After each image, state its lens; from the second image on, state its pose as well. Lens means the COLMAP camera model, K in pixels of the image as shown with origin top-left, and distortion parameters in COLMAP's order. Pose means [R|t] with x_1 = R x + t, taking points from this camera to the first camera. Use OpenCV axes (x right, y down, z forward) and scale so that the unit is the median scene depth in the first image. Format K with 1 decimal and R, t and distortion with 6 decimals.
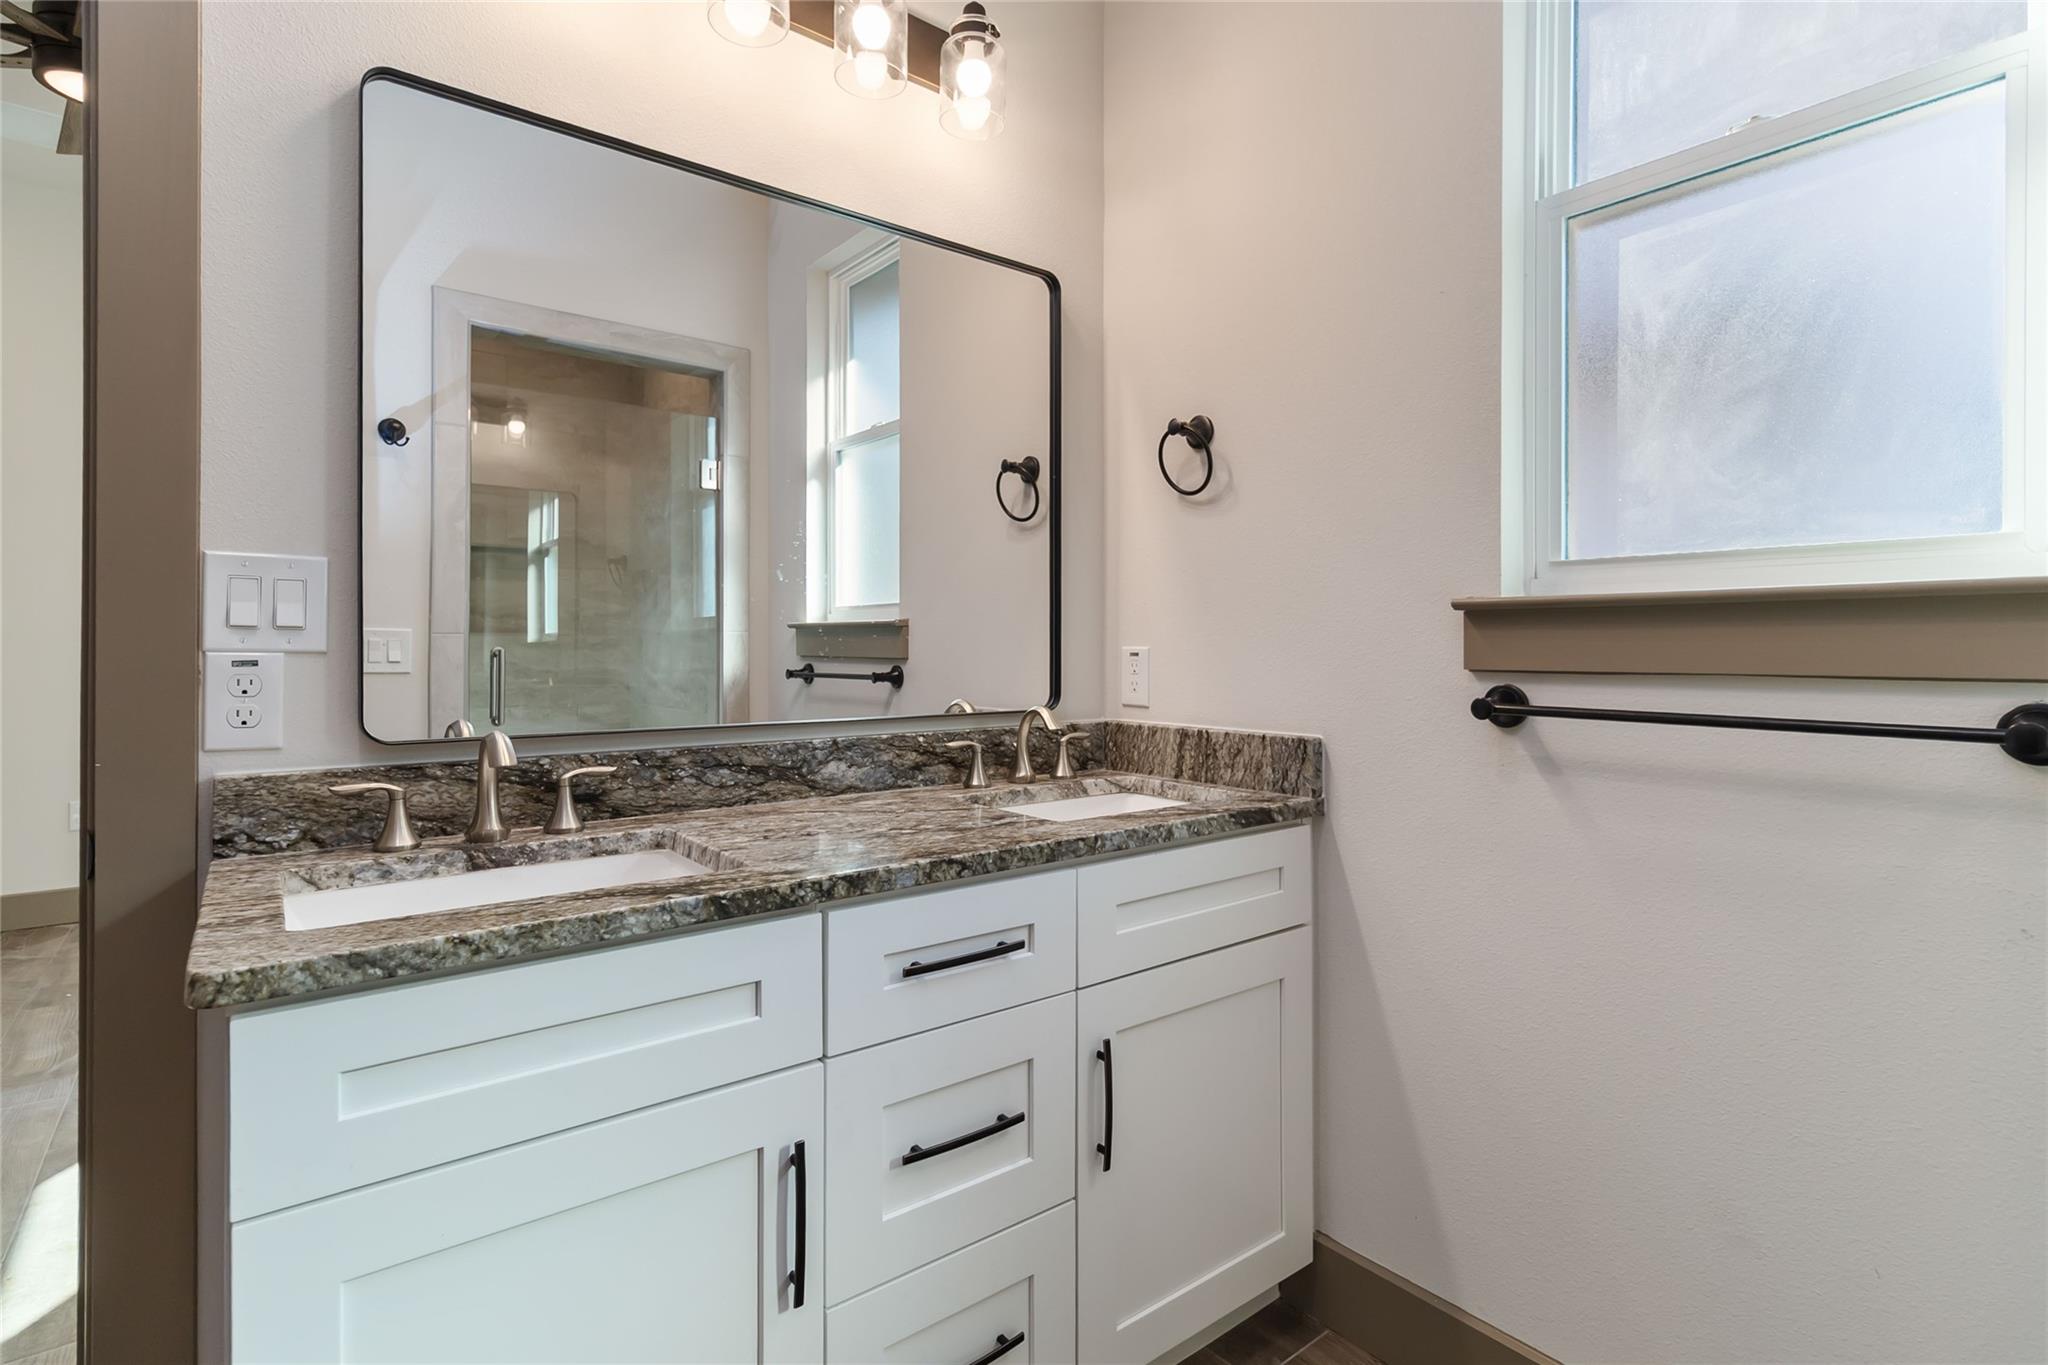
lens RADIAL K [[1000.8, 0, 1028.9], [0, 1000.8, 636.6], [0, 0, 1]] dist [0.001384, 0.000825]
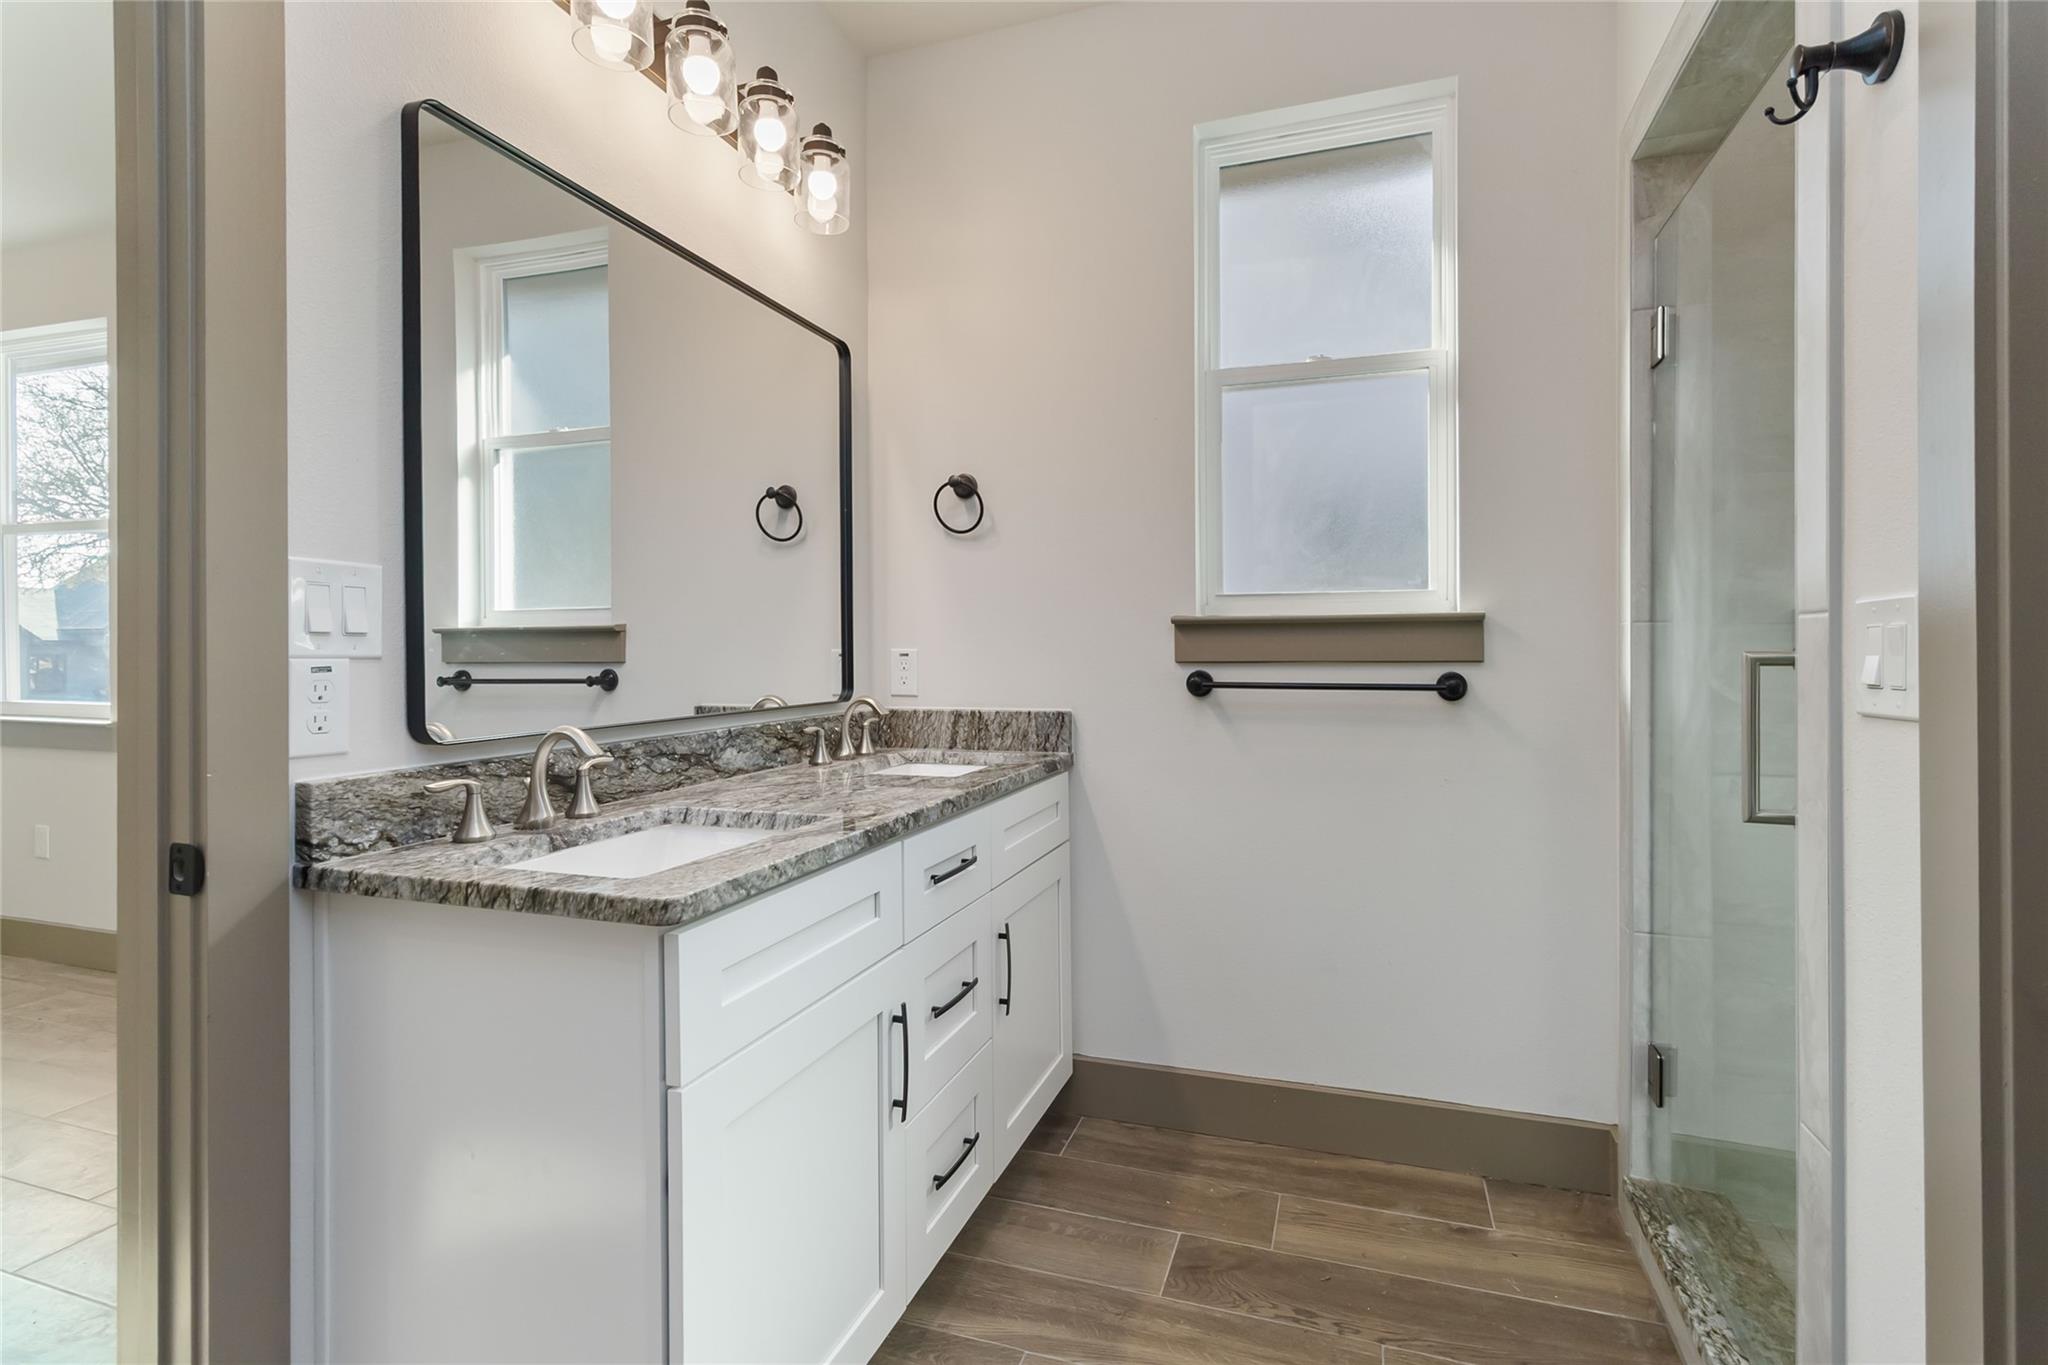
lens RADIAL K [[1000.8, 0, 1028.9], [0, 1000.8, 636.6], [0, 0, 1]] dist [0.001384, 0.000825]
pose [[0.835423, 0.000409, 0.549607, -0.604551], [0.001639, 0.999993, -0.003235, -0.001309], [-0.549605, 0.003604, 0.835417, -0.187283]]
